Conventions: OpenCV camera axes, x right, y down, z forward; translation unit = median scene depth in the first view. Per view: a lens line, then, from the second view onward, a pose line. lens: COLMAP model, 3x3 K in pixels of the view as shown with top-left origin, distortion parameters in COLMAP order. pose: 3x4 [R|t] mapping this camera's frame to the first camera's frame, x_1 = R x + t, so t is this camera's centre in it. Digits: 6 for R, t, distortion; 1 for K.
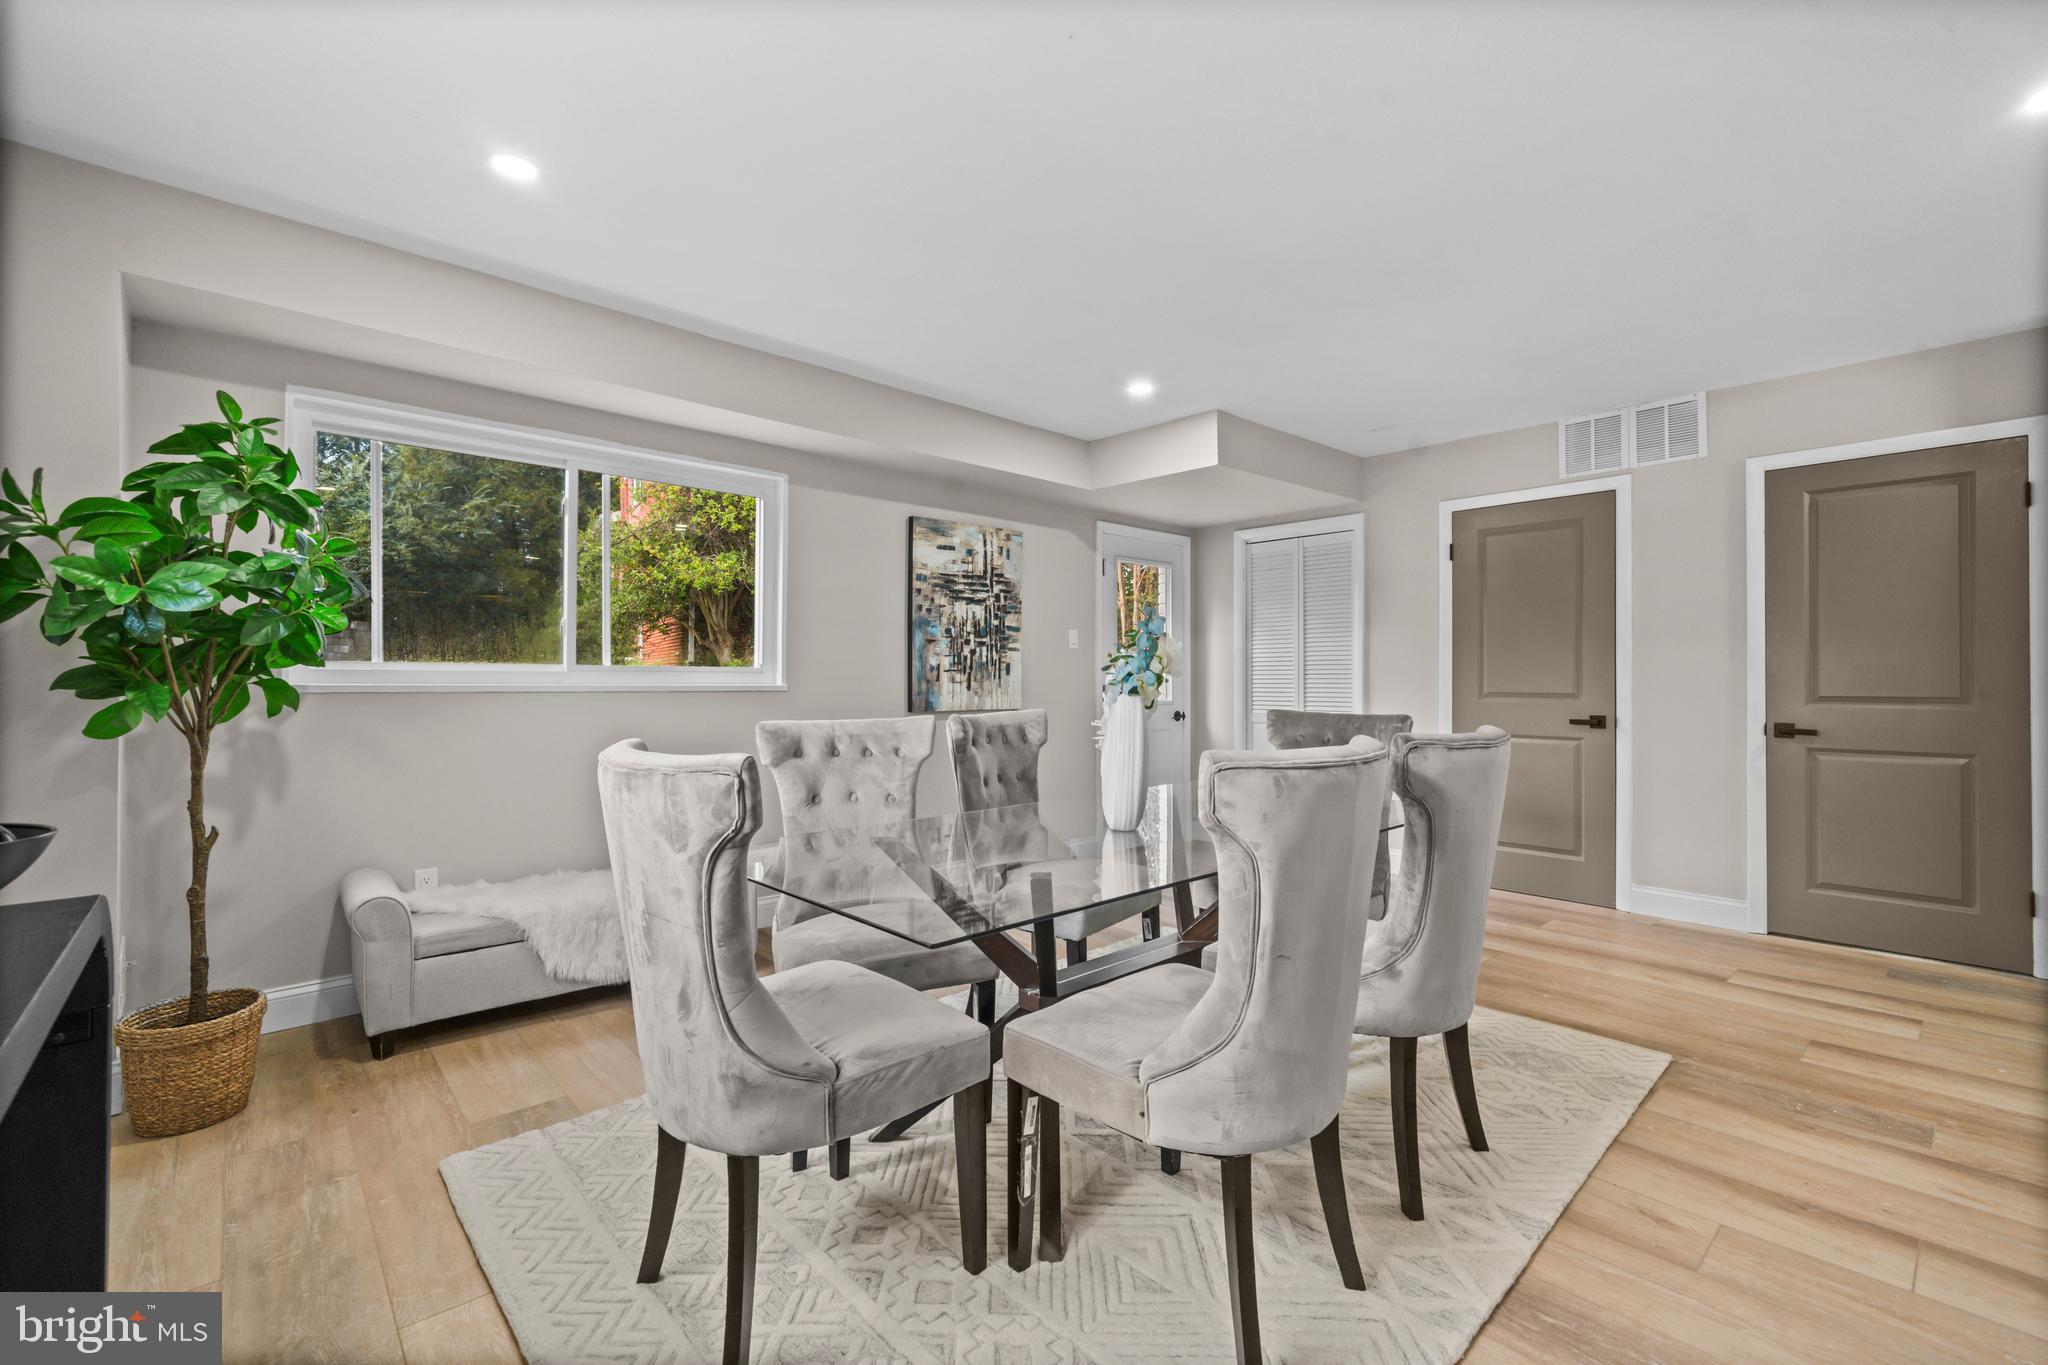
lens RADIAL K [[878.6, 0, 1021.1], [0, 878.6, 674.4], [0, 0, 1]] dist [0.000477, 0.000275]
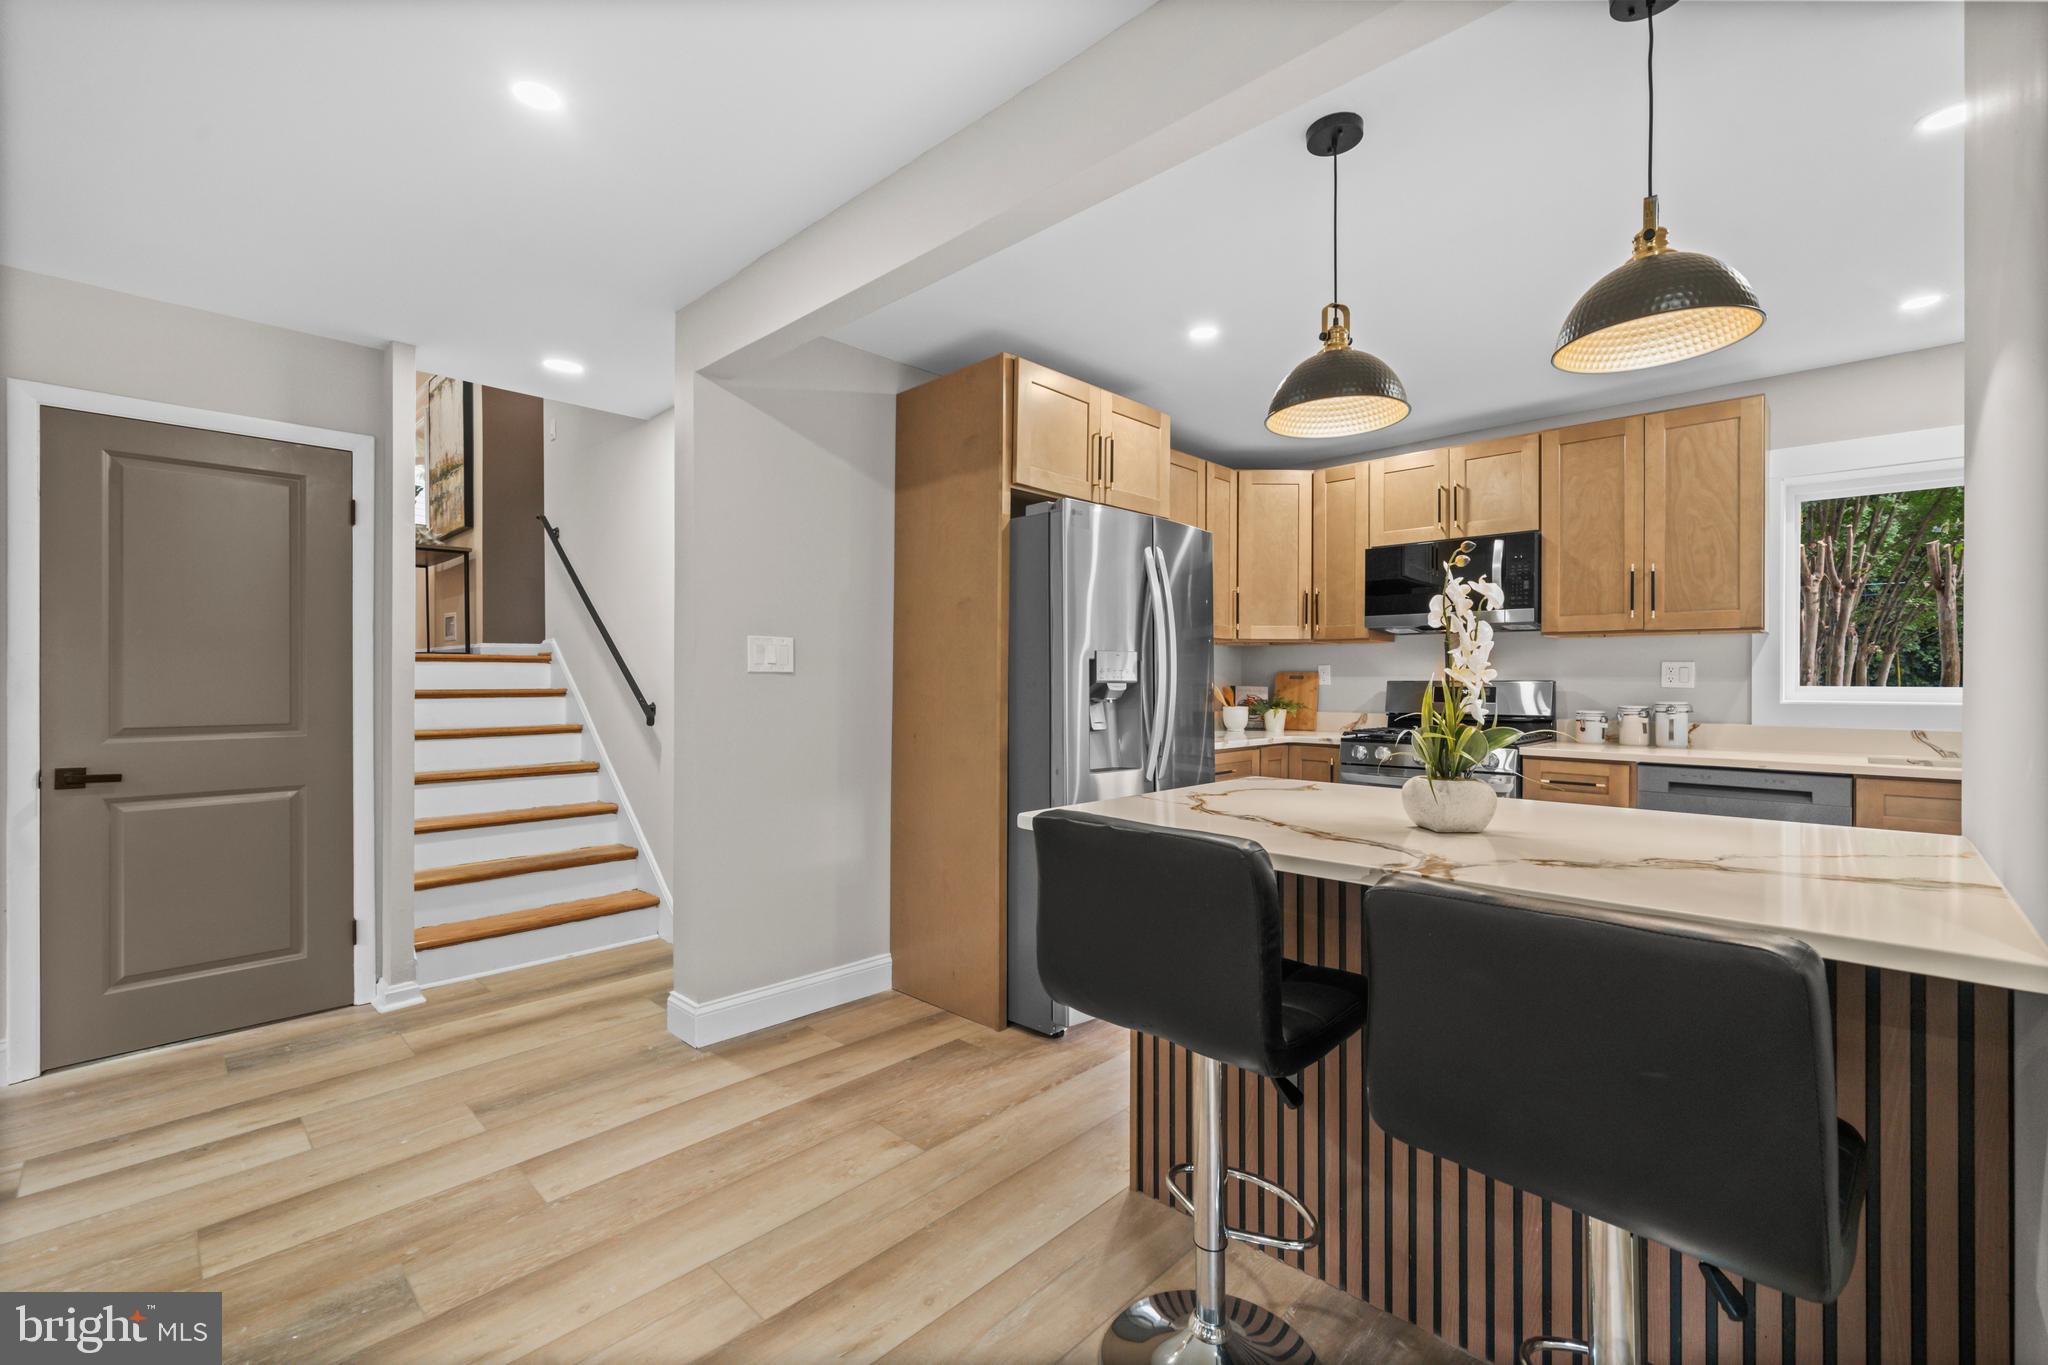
lens RADIAL K [[870.8, 0, 1027.8], [0, 870.8, 684.2], [0, 0, 1]] dist [0.000188, 0.000060]
pose [[-0.070148, -0.004185, 0.997528, 0.092693], [-0.008116, 0.999960, 0.003625, -0.017588], [-0.997504, -0.007841, -0.070179, 0.229237]]
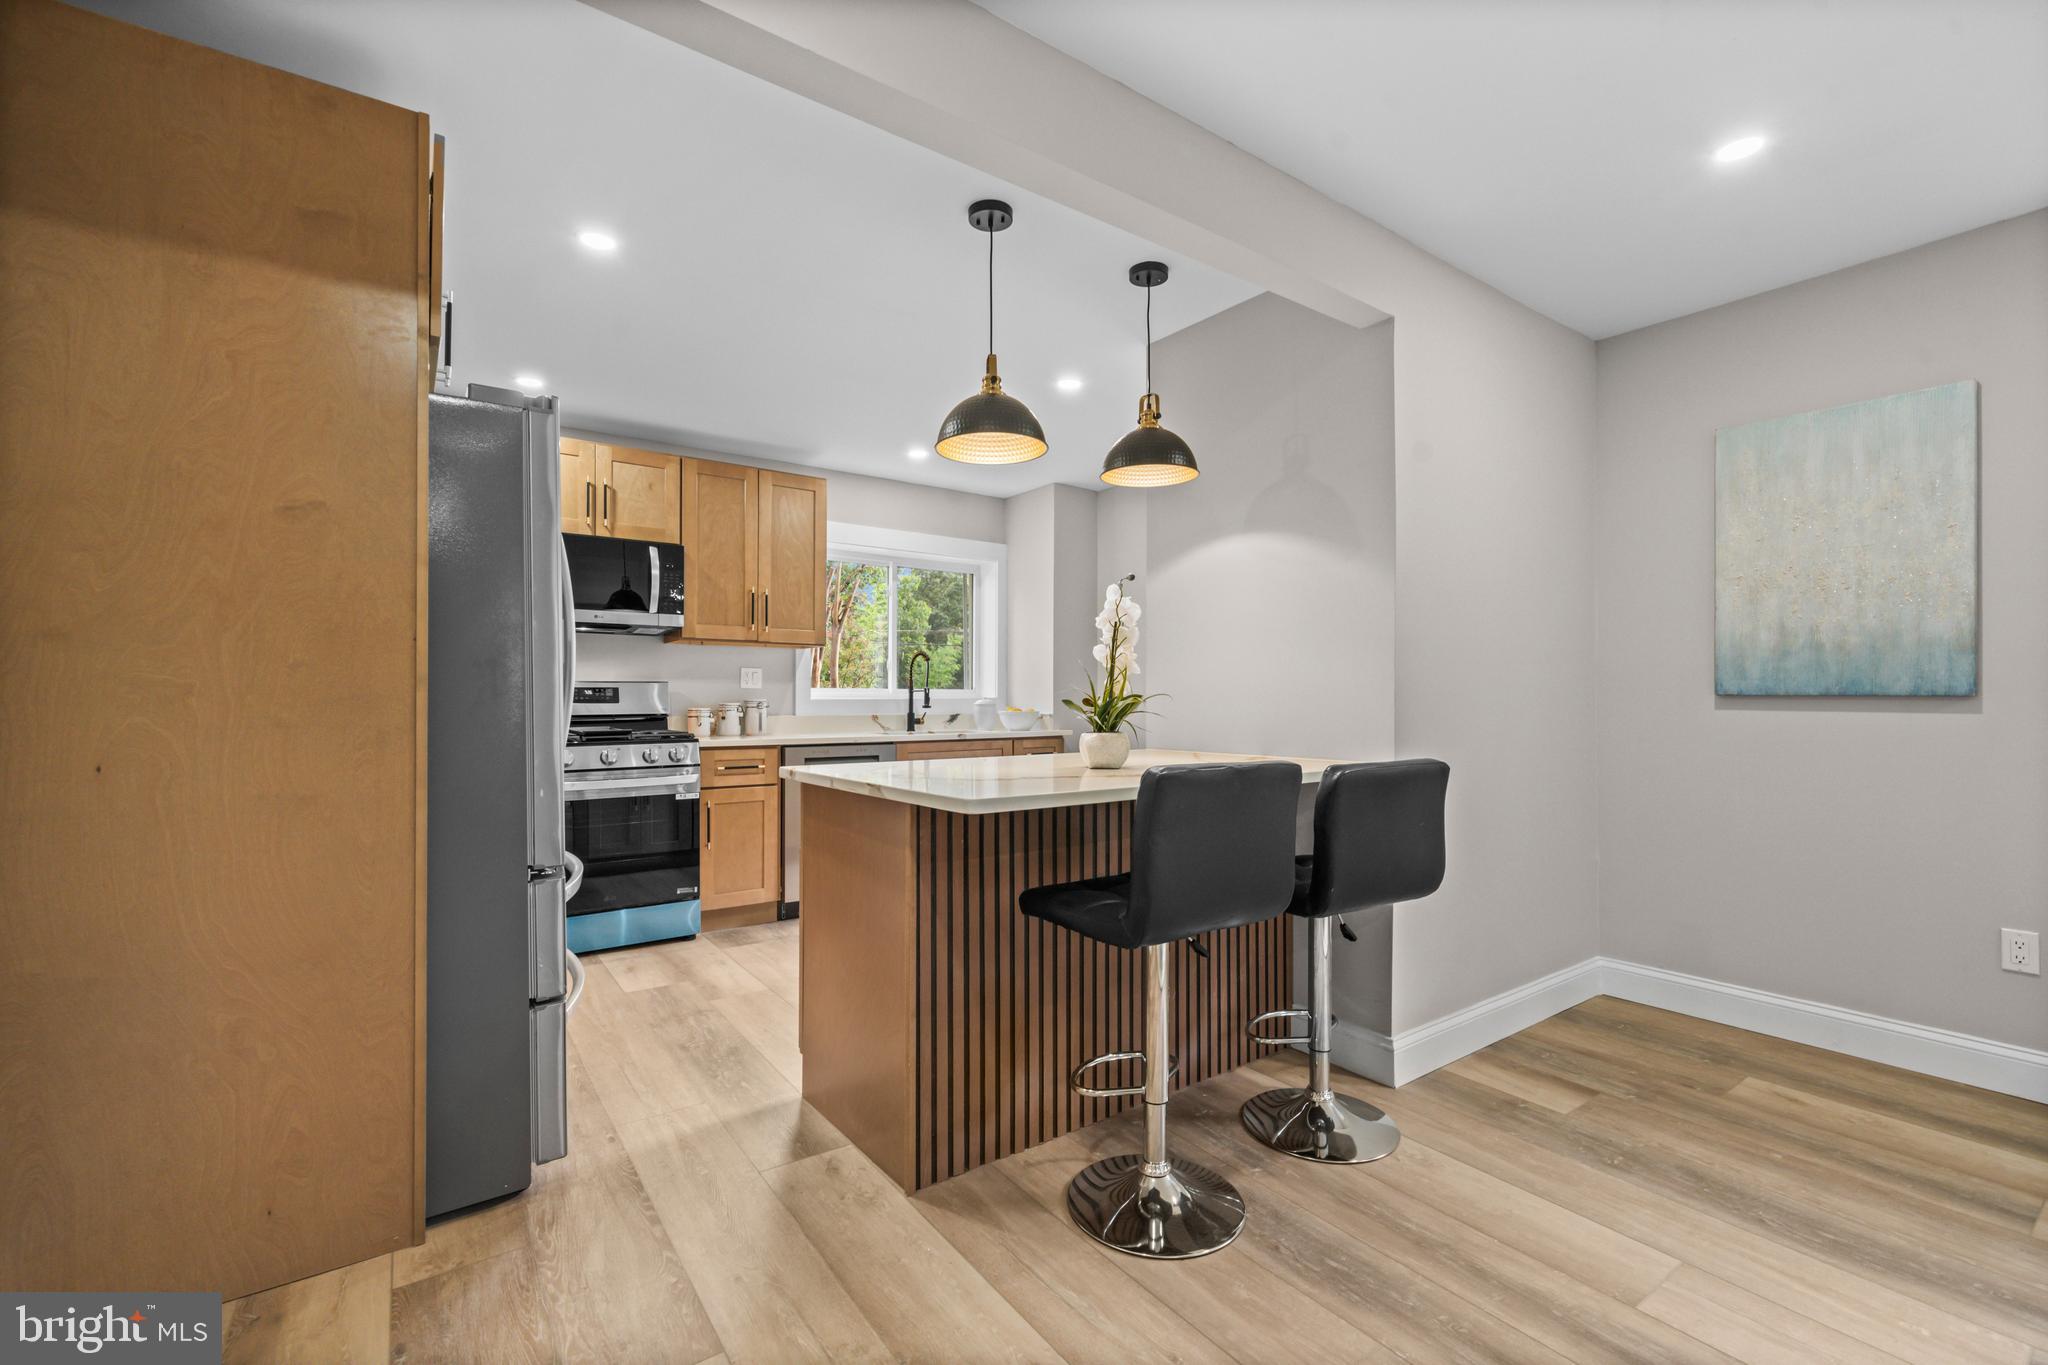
lens RADIAL K [[870.8, 0, 1027.8], [0, 870.8, 684.2], [0, 0, 1]] dist [0.000188, 0.000060]
pose [[-0.993556, 0.003743, 0.113277, 0.424016], [0.000915, 0.999687, -0.025010, 0.005268], [-0.113335, -0.024745, -0.993249, 0.558088]]
